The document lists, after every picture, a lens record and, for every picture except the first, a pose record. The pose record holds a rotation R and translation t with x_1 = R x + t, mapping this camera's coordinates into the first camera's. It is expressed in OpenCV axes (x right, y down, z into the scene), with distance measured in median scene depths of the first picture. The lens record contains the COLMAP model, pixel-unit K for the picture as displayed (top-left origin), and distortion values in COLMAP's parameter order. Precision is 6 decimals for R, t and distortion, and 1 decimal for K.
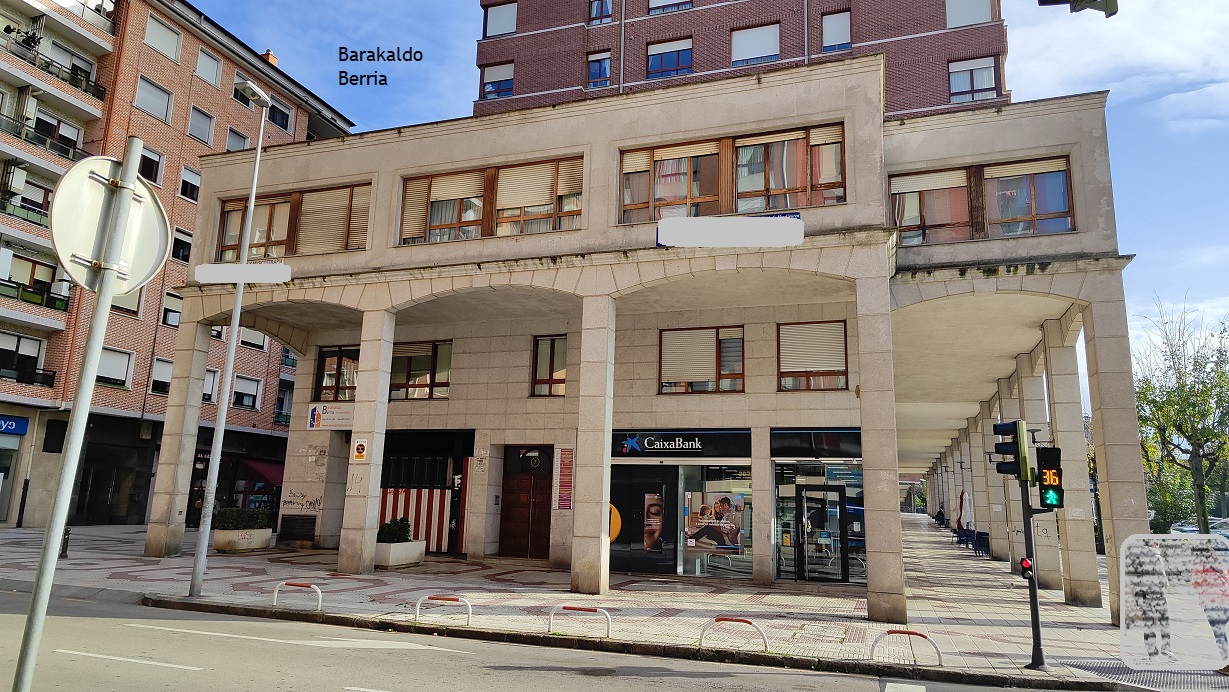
lens RADIAL K [[812.4, 0, 615.3], [0, 812.4, 340.9], [0, 0, 1]] dist [0.000901, -0.000056]
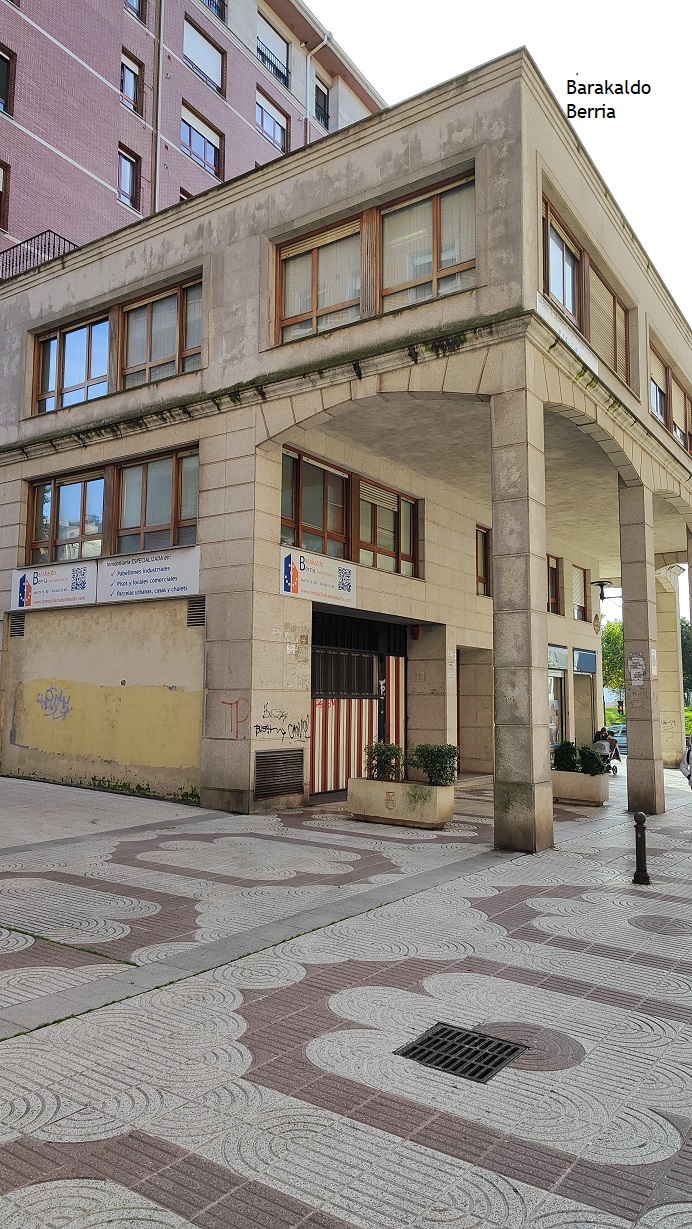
lens RADIAL K [[812.4, 0, 346.0], [0, 812.4, 617.2], [0, 0, 1]] dist [0.000901, -0.000056]
pose [[0.277840, 0.077177, 0.957522, -0.909527], [-0.200996, 0.979375, -0.020617, 0.130351], [-0.939364, -0.186730, 0.287622, 0.824726]]
